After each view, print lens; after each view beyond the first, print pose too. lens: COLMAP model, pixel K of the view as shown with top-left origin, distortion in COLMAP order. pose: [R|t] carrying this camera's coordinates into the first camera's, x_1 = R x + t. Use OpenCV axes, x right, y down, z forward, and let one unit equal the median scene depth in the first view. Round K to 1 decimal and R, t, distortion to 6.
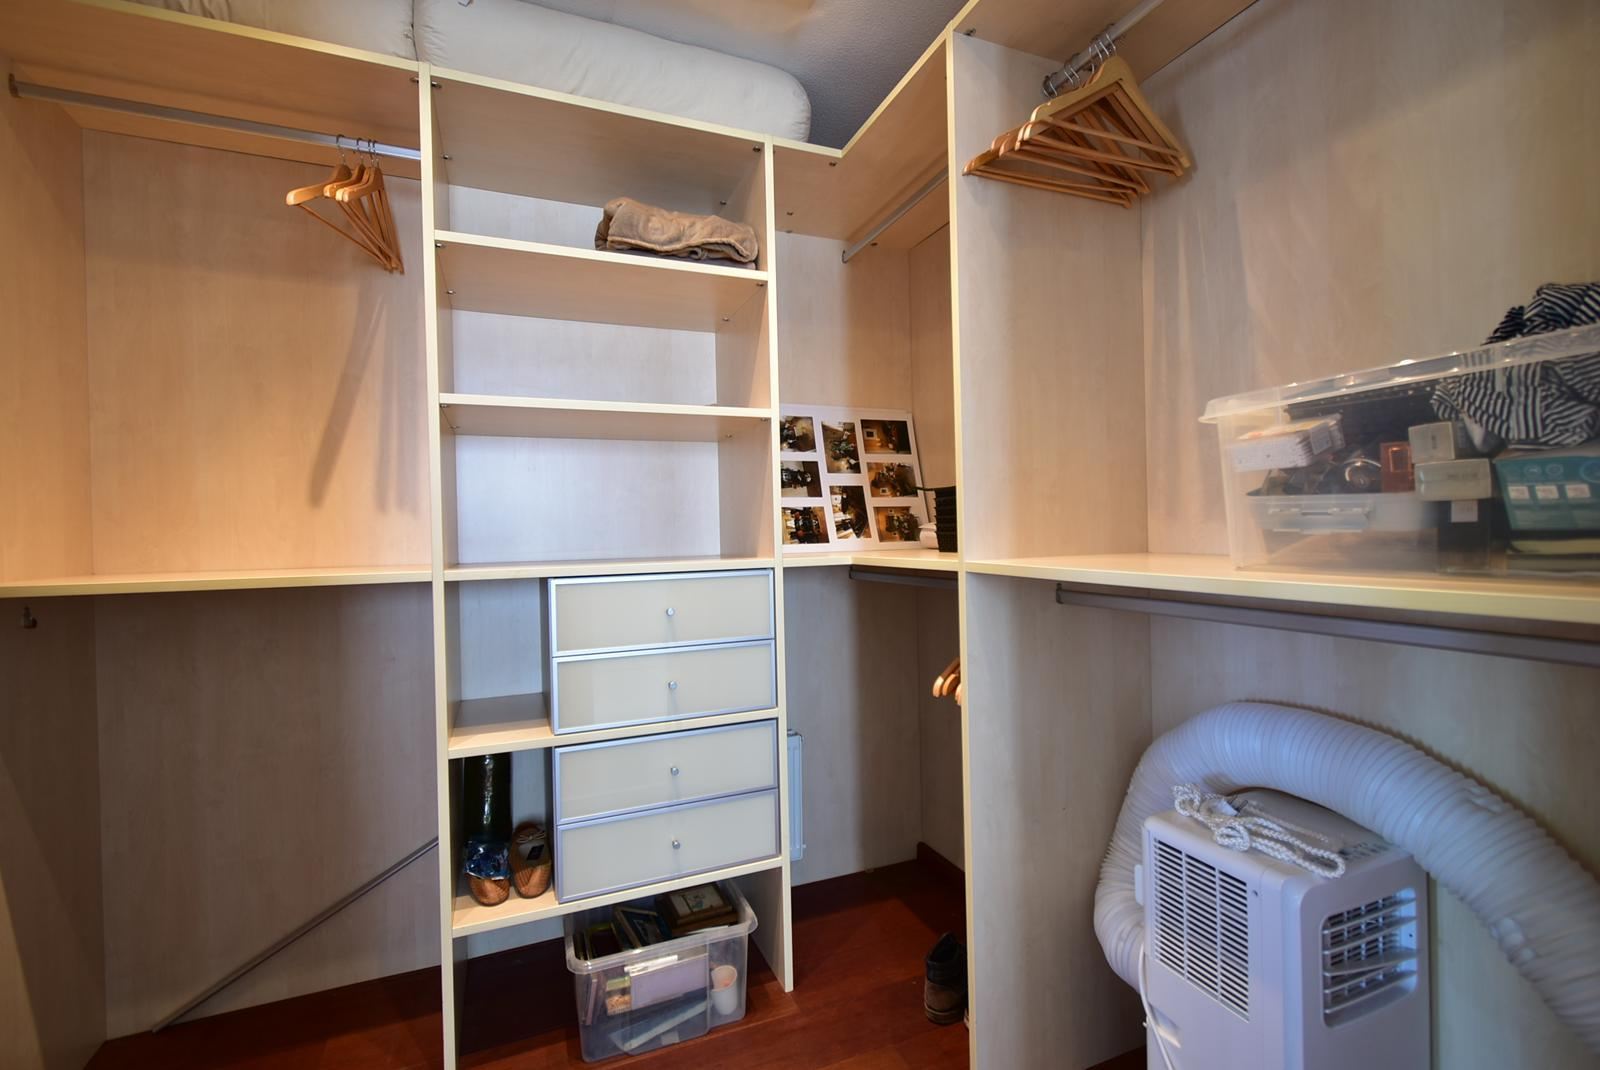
lens RADIAL K [[688.9, 0, 799.7], [0, 688.9, 532.0], [0, 0, 1]] dist [0.003167, -0.000645]
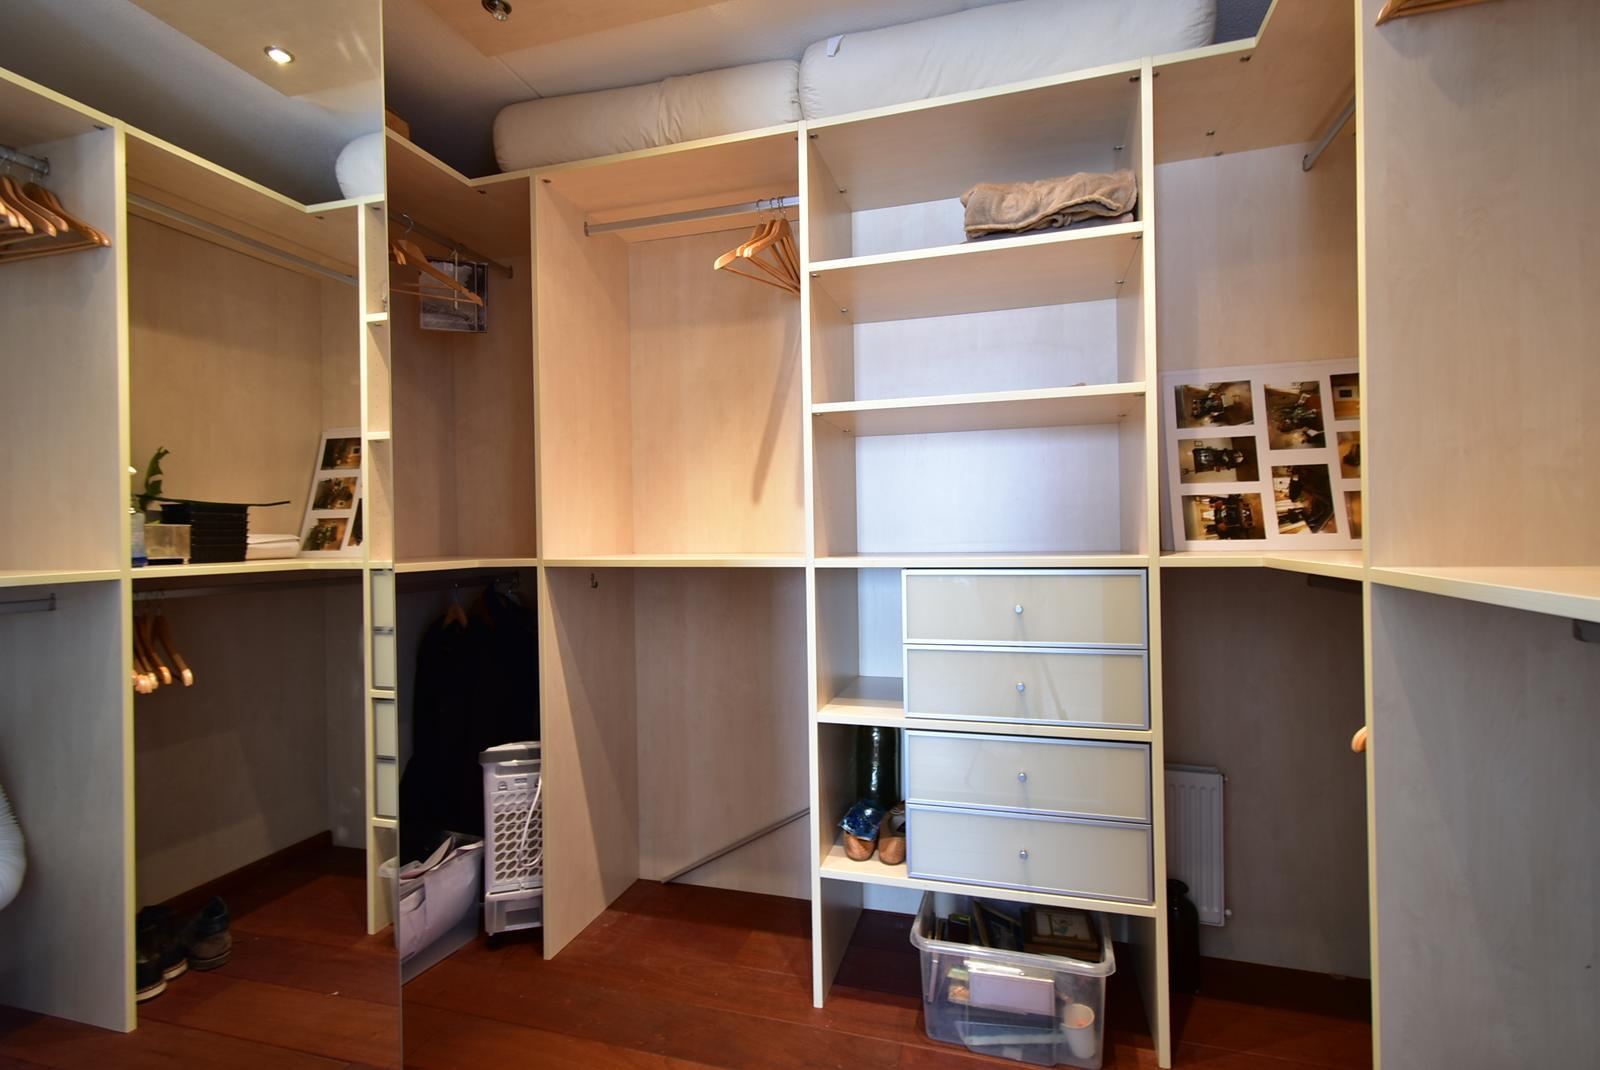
lens RADIAL K [[724.8, 0, 801.5], [0, 724.8, 532.2], [0, 0, 1]] dist [0.006438, 0.000854]
pose [[0.786863, 0.008824, -0.617064, 0.184014], [-0.000583, 0.999908, 0.013555, -0.003771], [0.617127, -0.010306, 0.786796, 0.027364]]
